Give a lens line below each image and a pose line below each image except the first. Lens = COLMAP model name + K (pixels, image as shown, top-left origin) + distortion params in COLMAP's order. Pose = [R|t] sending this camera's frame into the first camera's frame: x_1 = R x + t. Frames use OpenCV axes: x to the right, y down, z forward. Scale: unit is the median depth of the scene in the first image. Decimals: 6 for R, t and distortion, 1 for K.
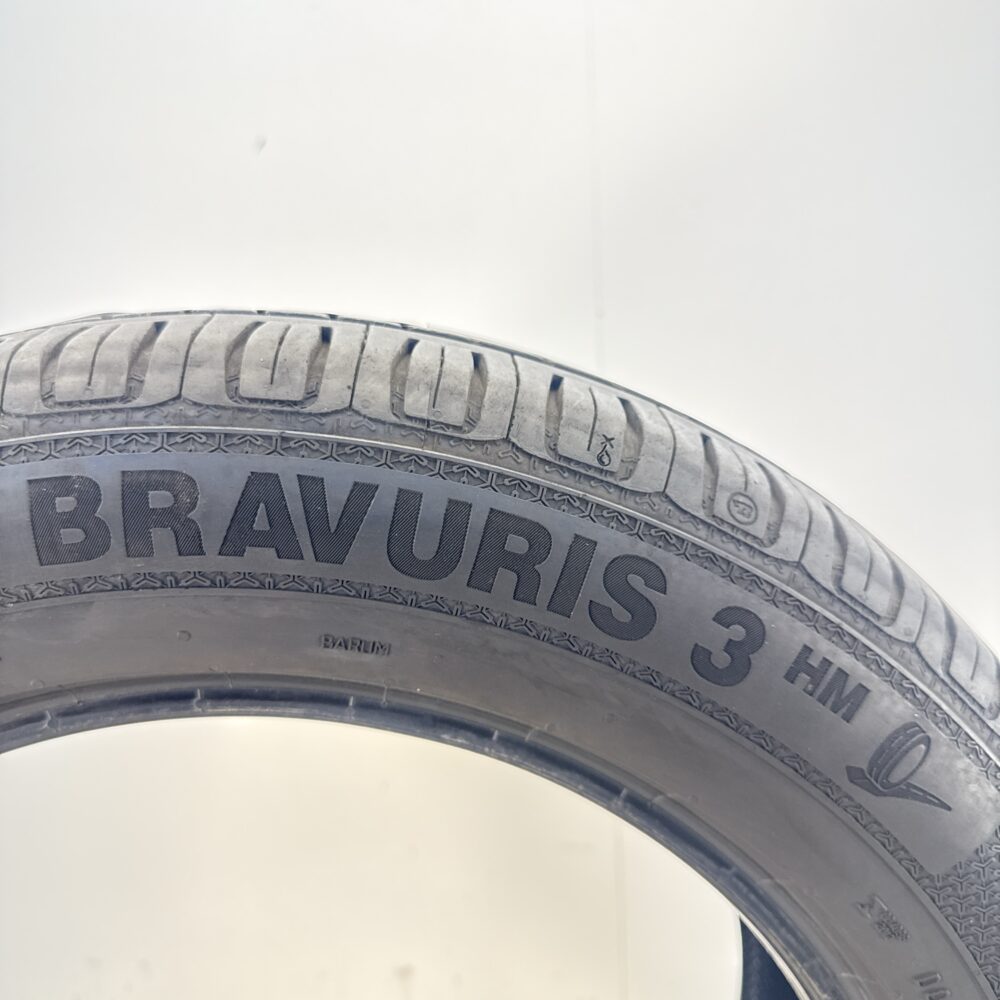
lens RADIAL K [[942.2, 0, 503.2], [0, 942.2, 500.0], [0, 0, 1]] dist [0.047464, 0.000000]
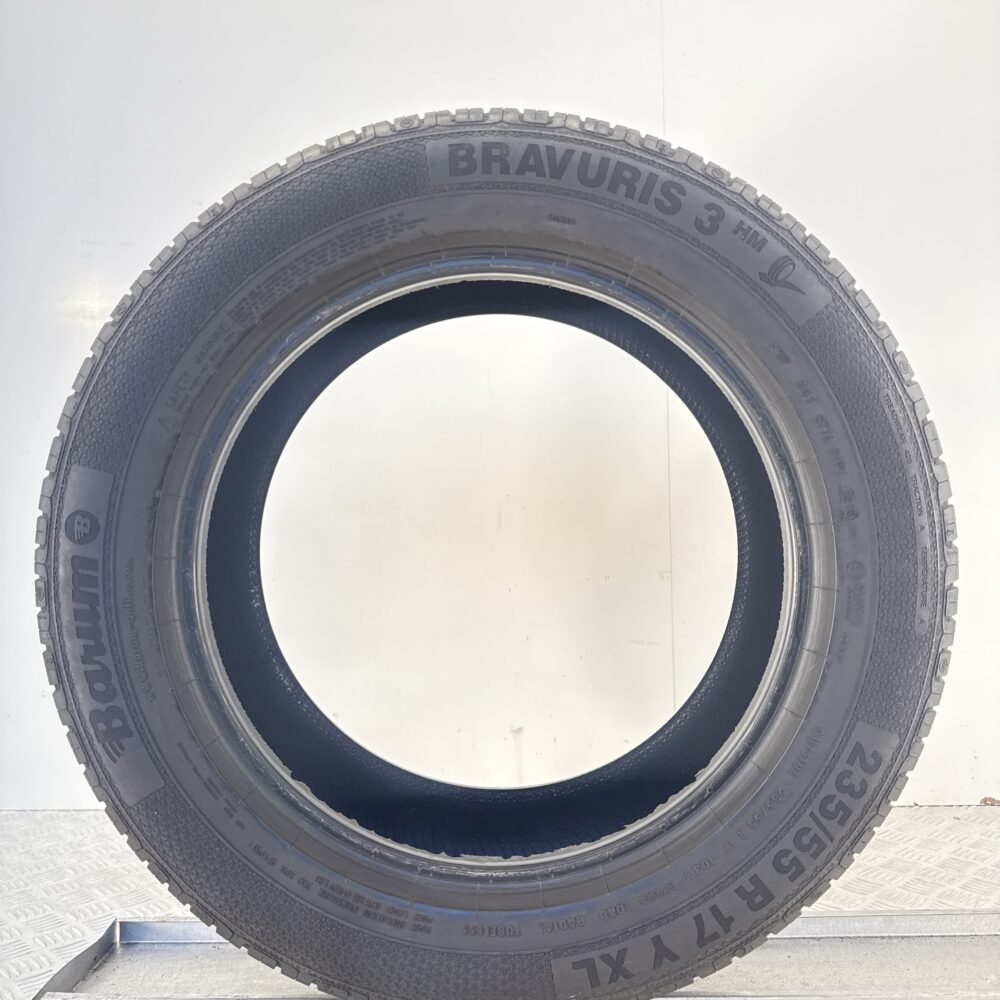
lens RADIAL K [[942.2, 0, 497.7], [0, 942.2, 503.4], [0, 0, 1]] dist [0.047464, 0.000000]
pose [[0.996835, 0.027548, -0.074567, -0.120226], [-0.038766, 0.987394, -0.153459, 1.343398], [0.069399, 0.155865, 0.985338, -1.447677]]
